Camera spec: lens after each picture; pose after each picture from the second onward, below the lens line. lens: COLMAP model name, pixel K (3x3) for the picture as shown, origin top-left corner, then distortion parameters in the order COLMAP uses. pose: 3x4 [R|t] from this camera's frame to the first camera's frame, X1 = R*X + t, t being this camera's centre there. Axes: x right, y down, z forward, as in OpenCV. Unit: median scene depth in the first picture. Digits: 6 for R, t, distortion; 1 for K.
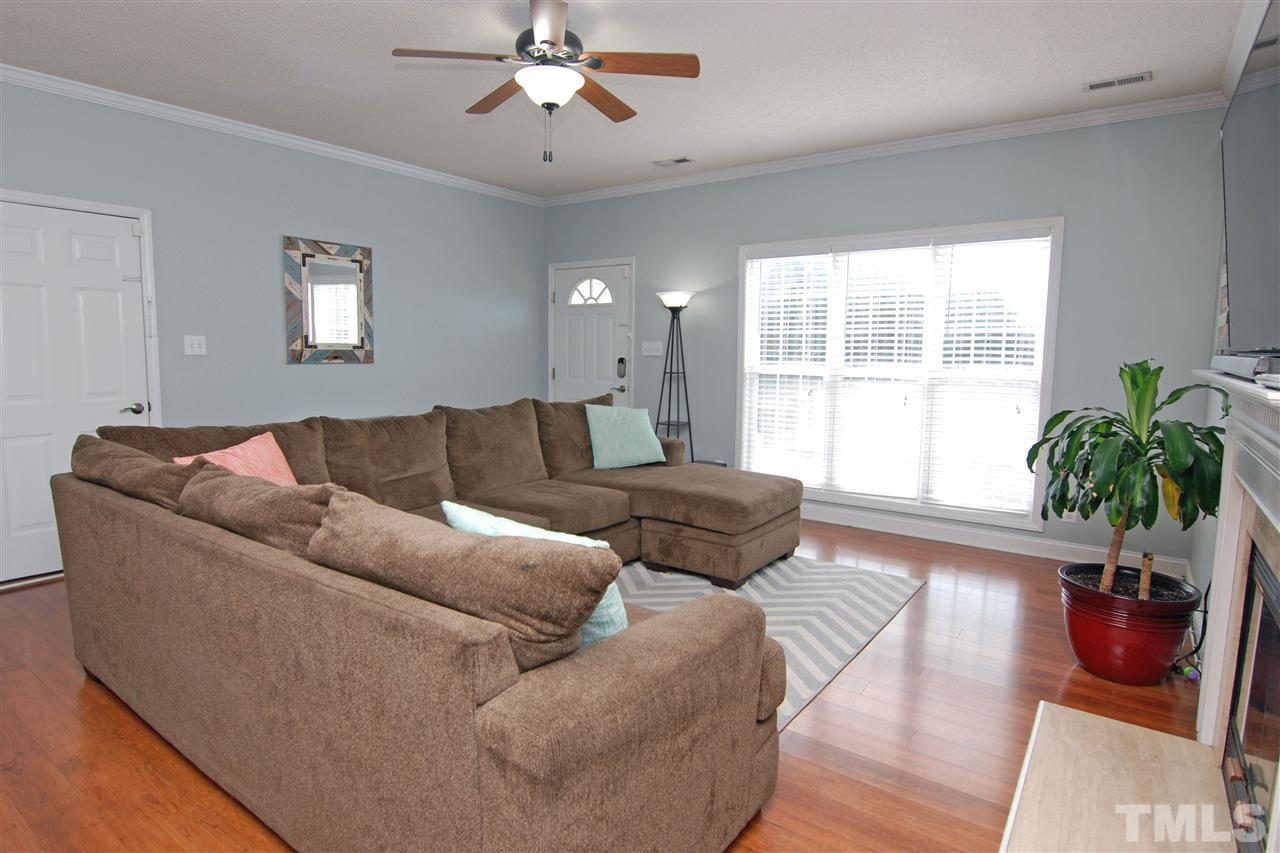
lens RADIAL K [[728.2, 0, 640.0], [0, 728.2, 426.5], [0, 0, 1]] dist [-0.018822, -0.000629]
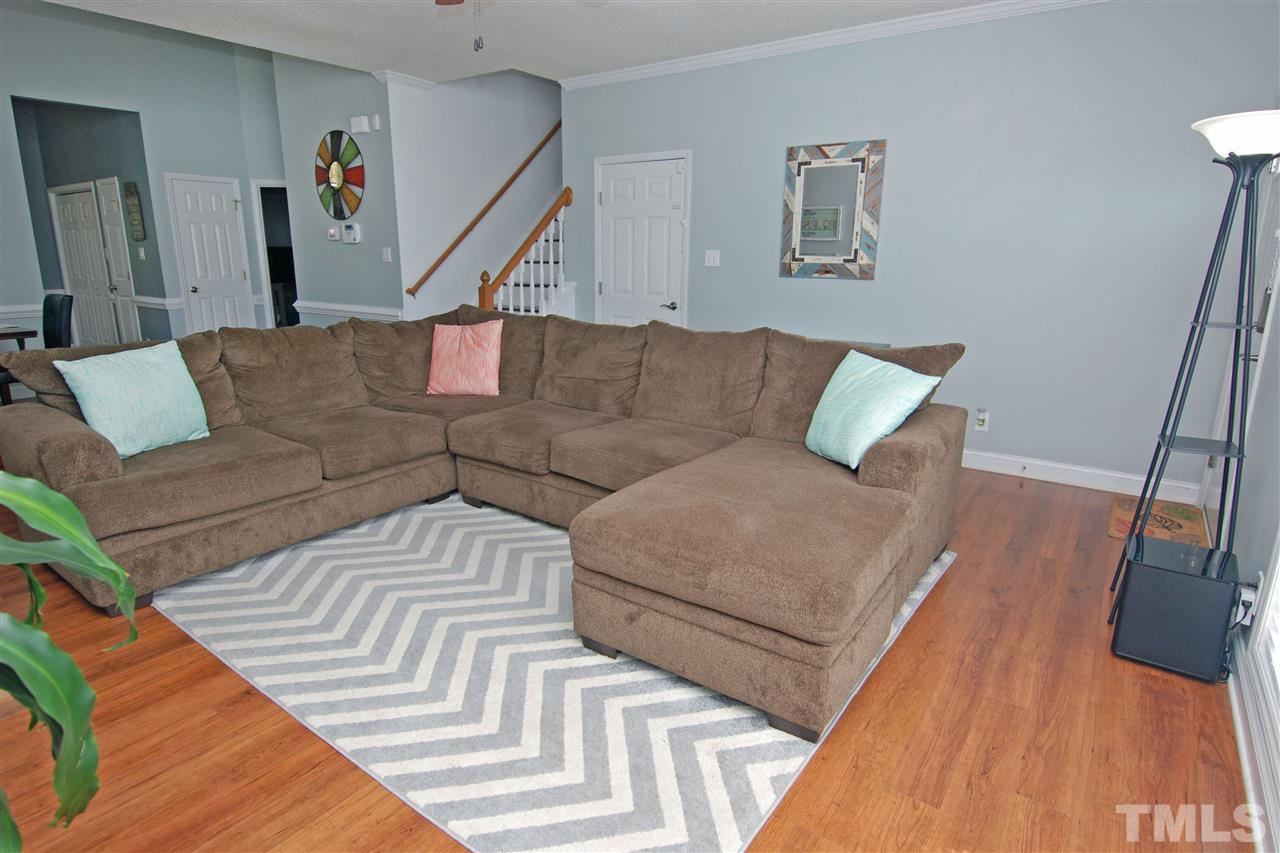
lens RADIAL K [[728.2, 0, 640.0], [0, 728.2, 426.5], [0, 0, 1]] dist [-0.018822, -0.000629]
pose [[-0.028816, 0.216321, -0.975897, 0.556804], [-0.113482, 0.969282, 0.218206, -0.081569], [0.993122, 0.117035, -0.003383, 0.815140]]
